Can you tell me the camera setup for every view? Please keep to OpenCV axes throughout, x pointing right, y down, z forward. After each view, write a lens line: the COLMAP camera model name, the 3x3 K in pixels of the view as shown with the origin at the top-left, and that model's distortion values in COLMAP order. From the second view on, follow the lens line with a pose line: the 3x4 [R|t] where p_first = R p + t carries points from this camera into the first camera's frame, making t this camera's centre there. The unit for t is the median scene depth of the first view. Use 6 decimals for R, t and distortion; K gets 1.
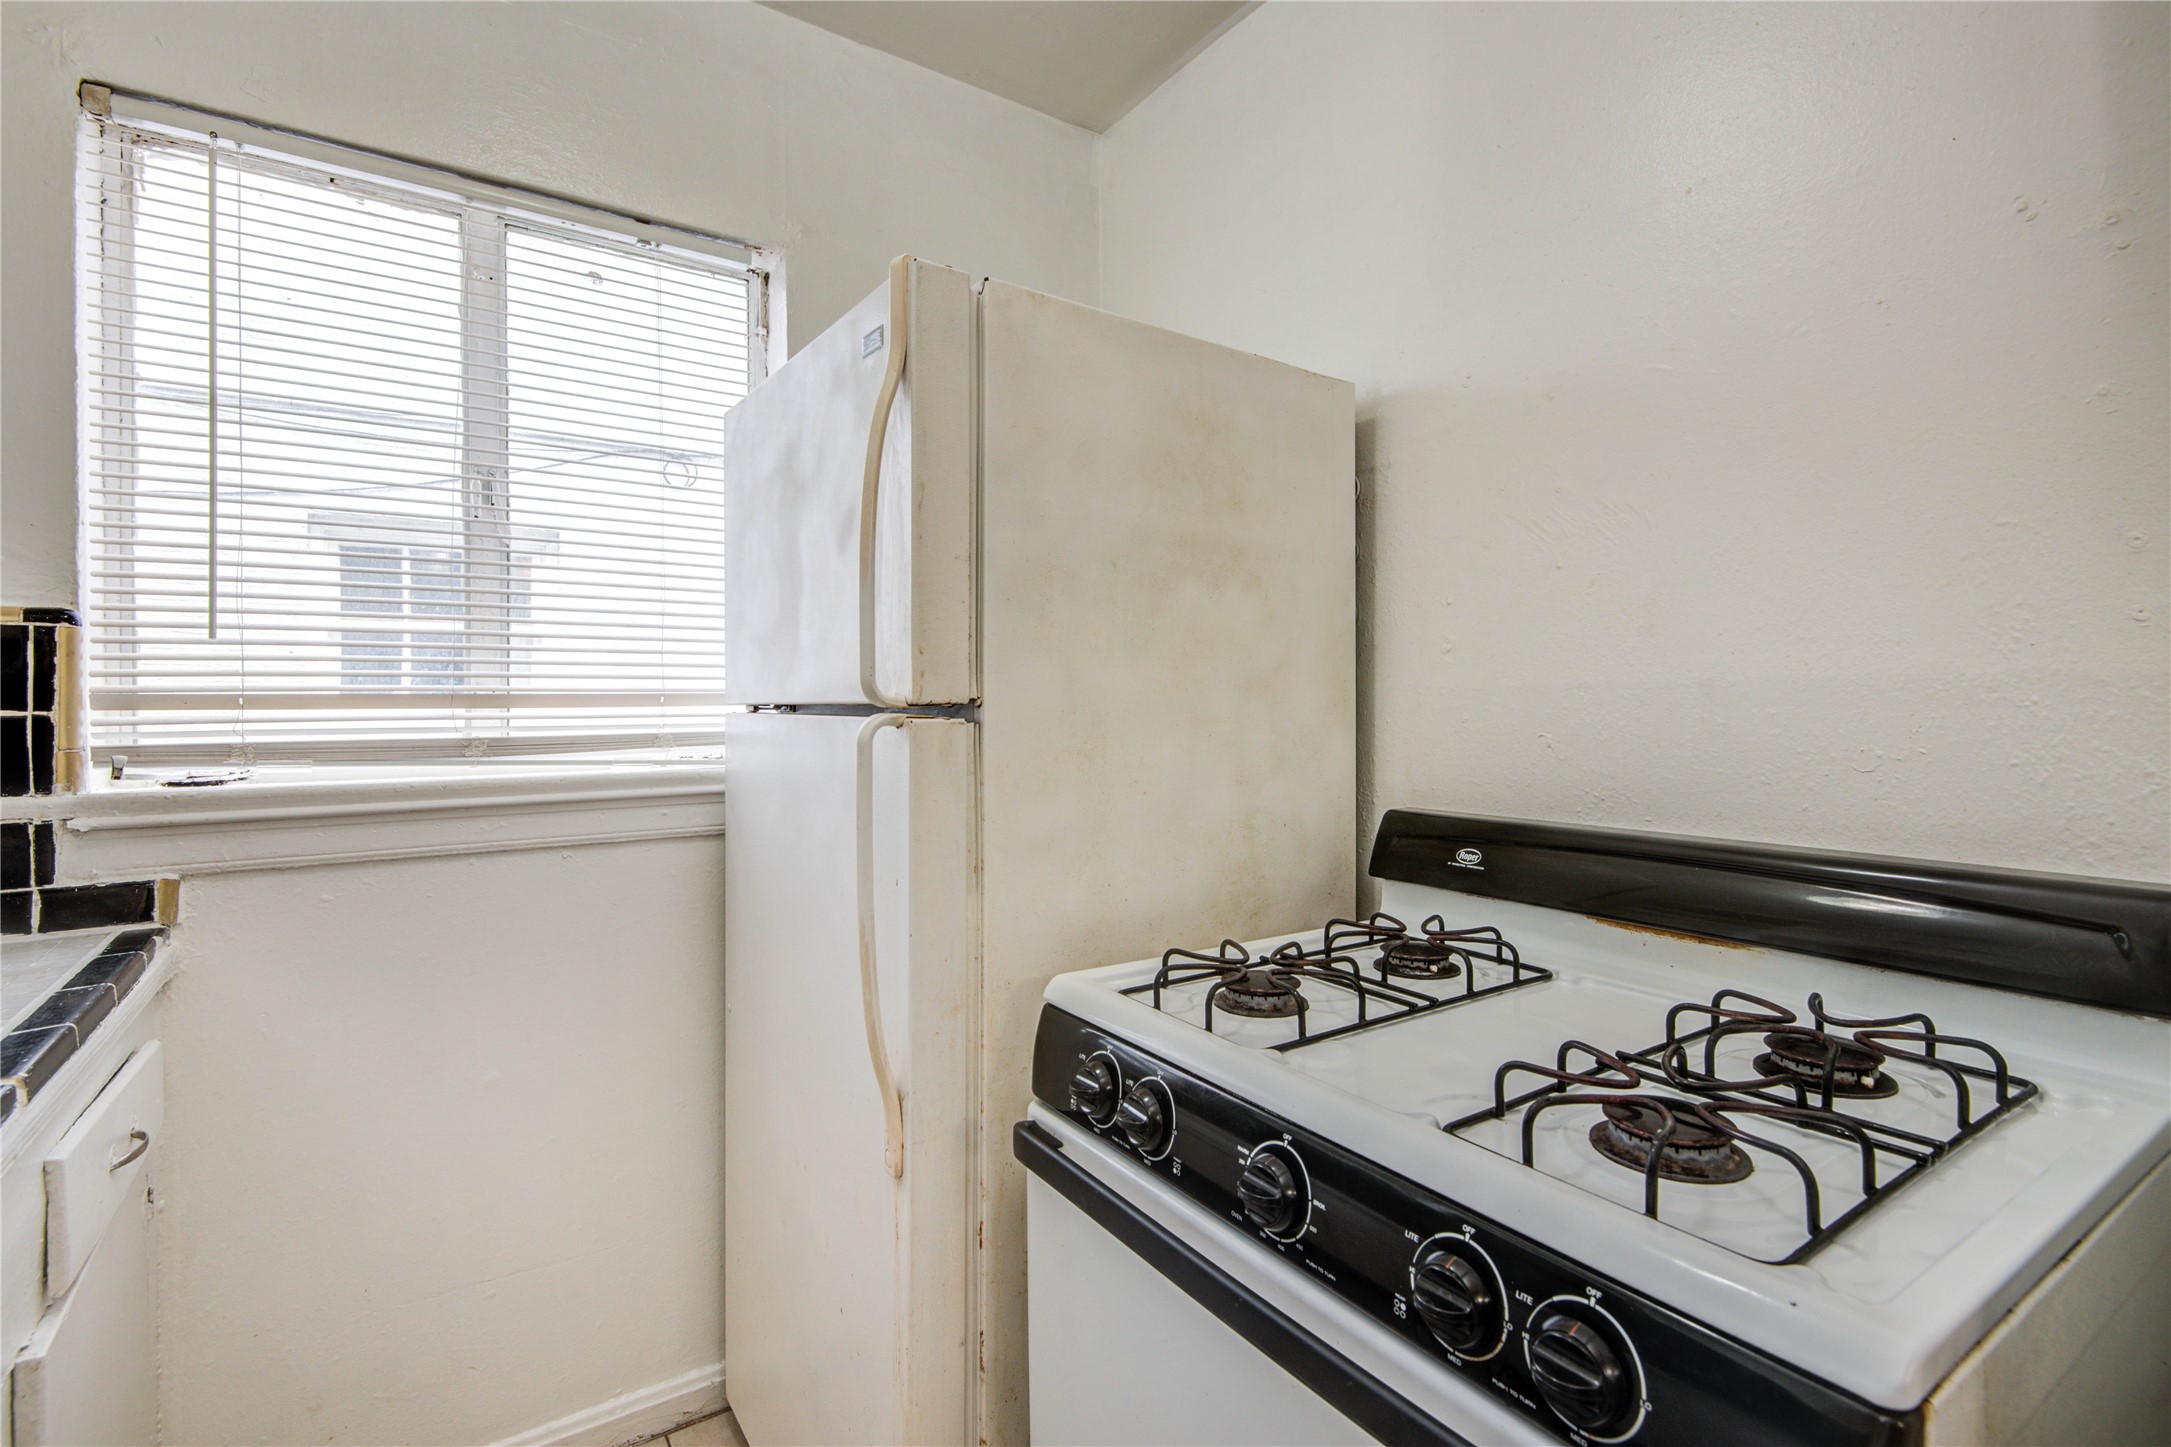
lens RADIAL K [[997.0, 0, 1131.4], [0, 997.0, 701.3], [0, 0, 1]] dist [0.000005, -0.001862]
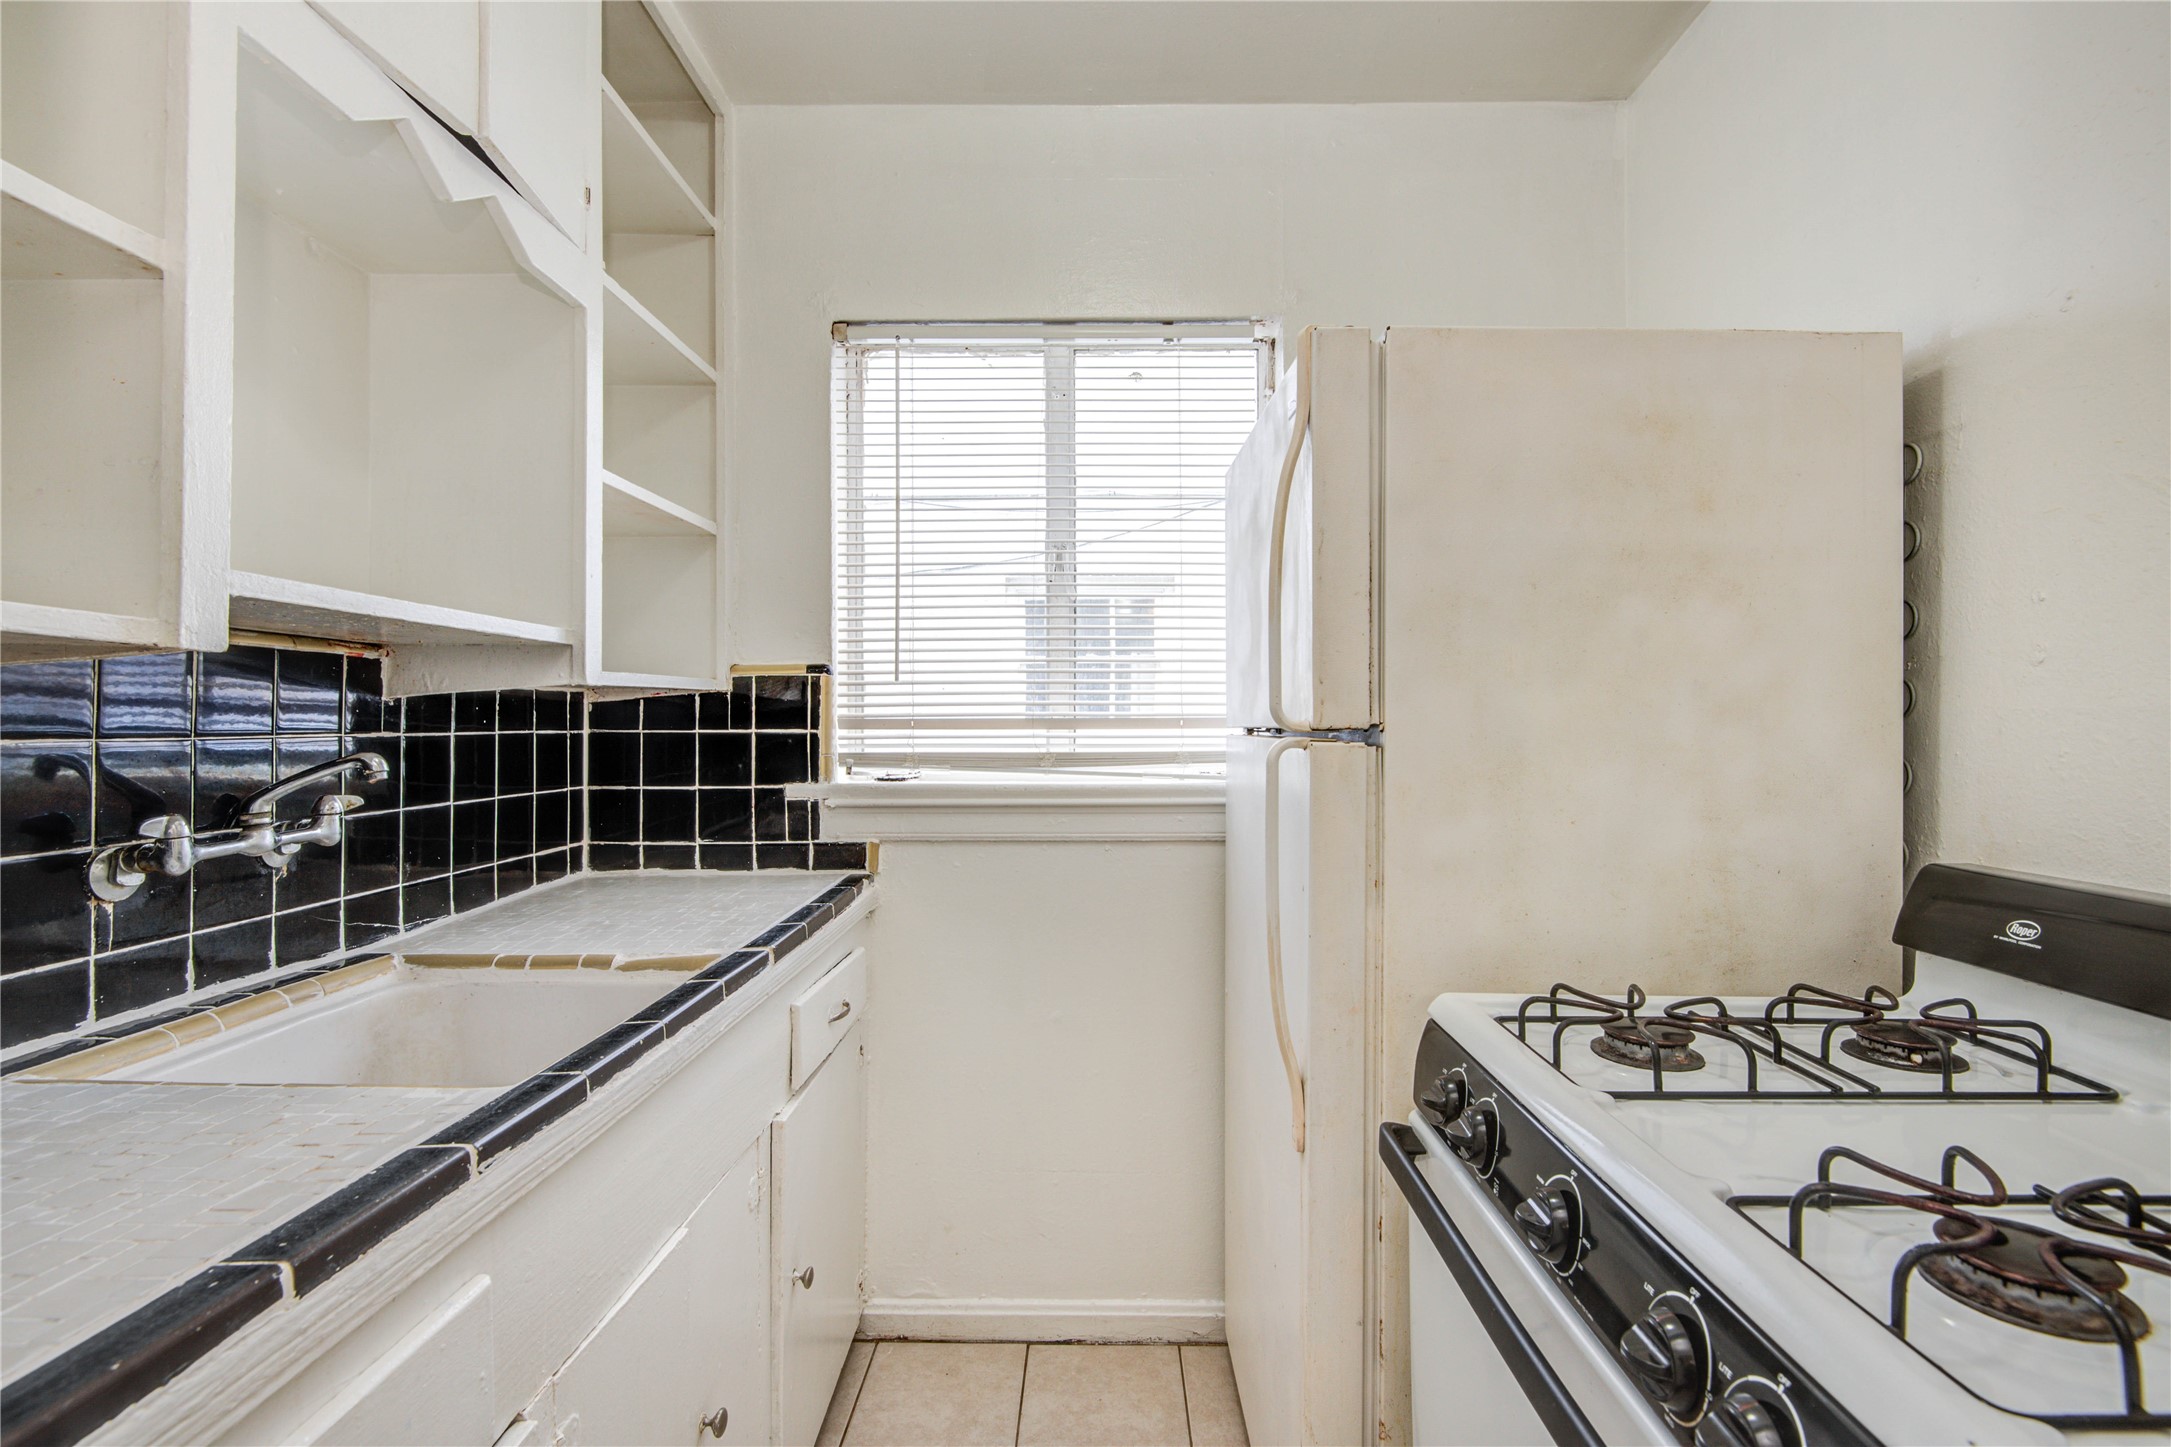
lens RADIAL K [[1033.8, 0, 1116.3], [0, 1033.8, 720.7], [0, 0, 1]] dist [0.001655, -0.006171]
pose [[0.815428, 0.001569, -0.578856, 0.228820], [-0.002523, 0.999996, -0.000843, -0.004057], [0.578853, 0.002148, 0.815429, -0.056253]]
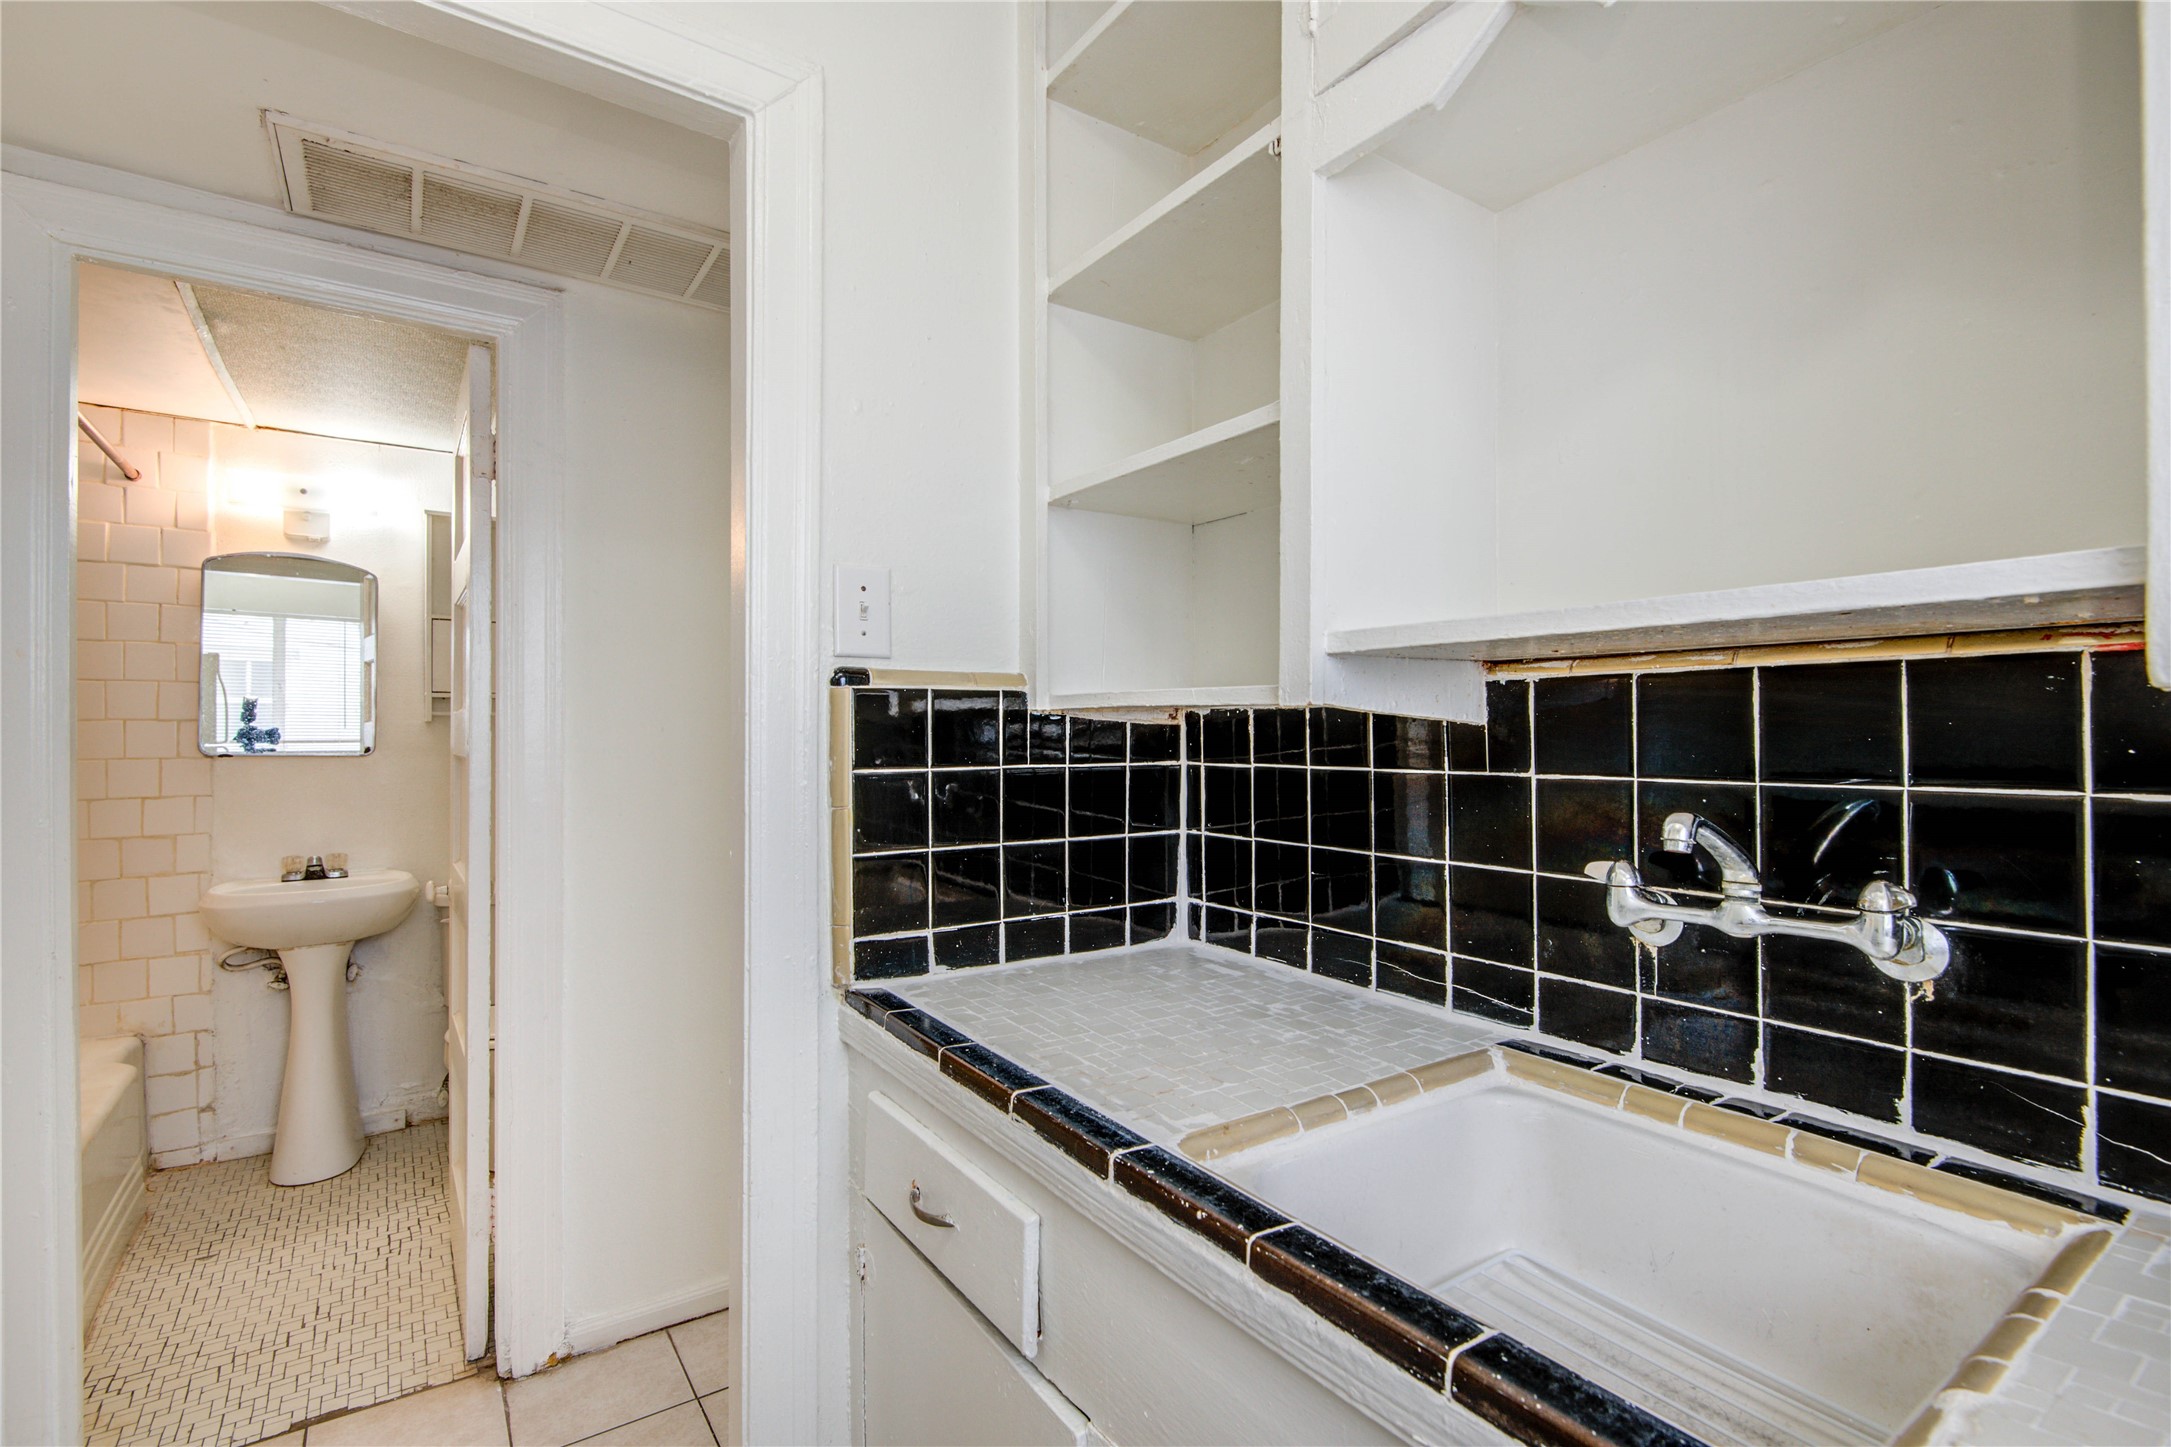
lens RADIAL K [[975.0, 0, 1088.0], [0, 975.0, 720.3], [0, 0, 1]] dist [0.004021, -0.007837]
pose [[-0.999928, 0.004163, 0.011226, -0.471205], [0.004029, 0.999921, -0.011924, -0.026679], [-0.011274, -0.011878, -0.999866, 0.924745]]
